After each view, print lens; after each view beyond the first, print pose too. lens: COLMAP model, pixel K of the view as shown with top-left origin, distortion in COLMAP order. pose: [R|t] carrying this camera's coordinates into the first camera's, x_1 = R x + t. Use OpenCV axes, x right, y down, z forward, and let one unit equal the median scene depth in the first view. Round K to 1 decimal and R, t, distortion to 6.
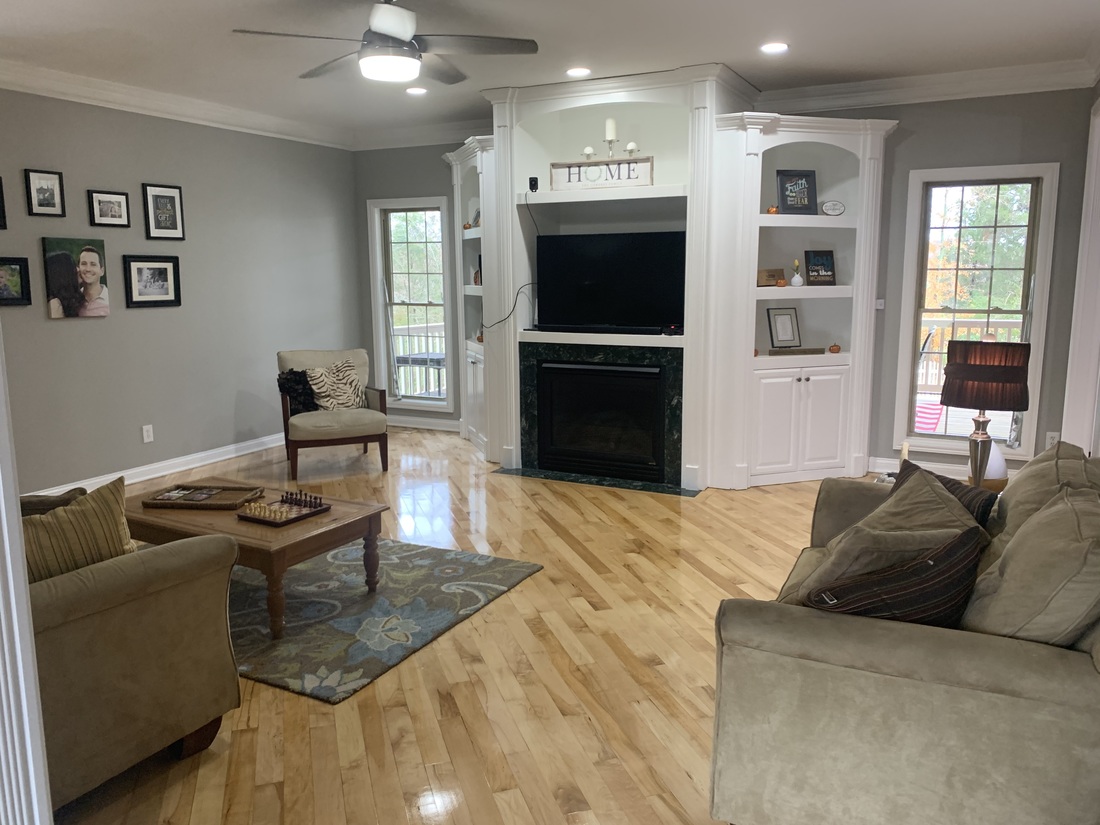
lens RADIAL K [[842.7, 0, 550.0], [0, 842.7, 412.5], [0, 0, 1]] dist [0.073382, -0.125389]
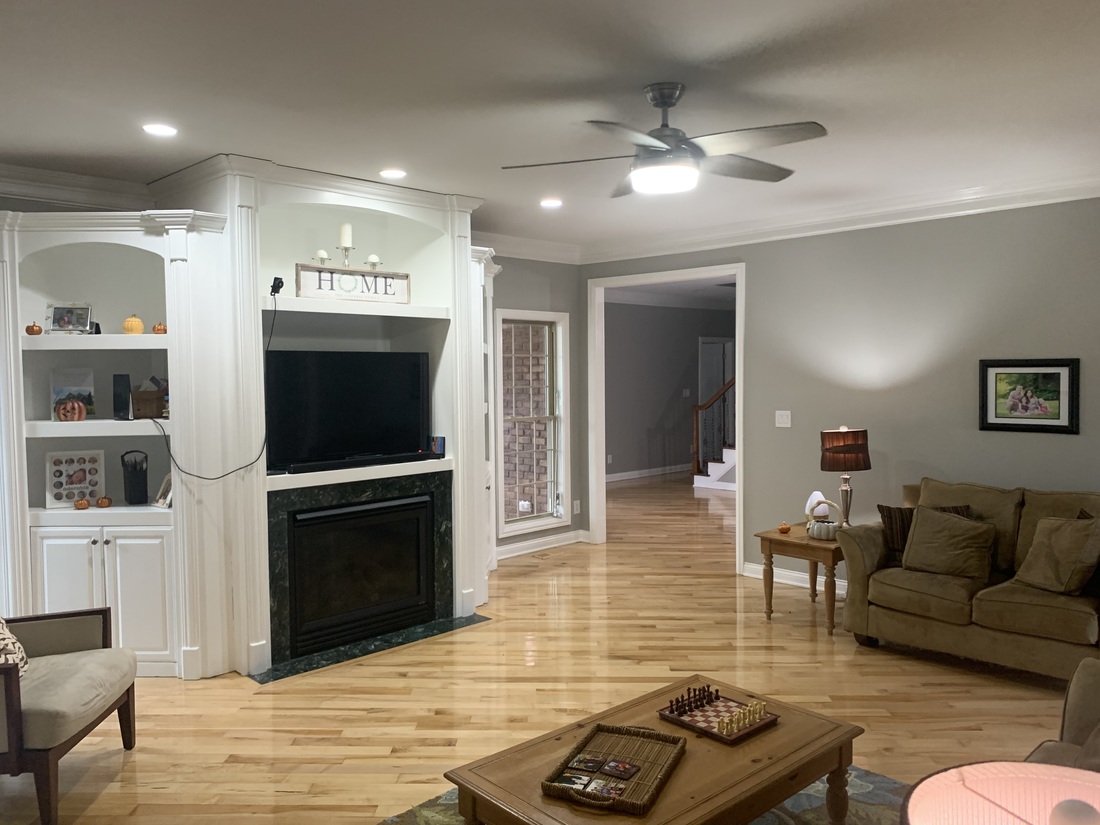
lens RADIAL K [[832.9, 0, 550.0], [0, 832.9, 412.5], [0, 0, 1]] dist [0.072184, -0.001666]
pose [[0.328529, -0.036103, 0.943804, -0.689595], [0.183297, 0.982708, -0.026213, -0.093334], [-0.926537, 0.181608, 0.329466, 0.554376]]
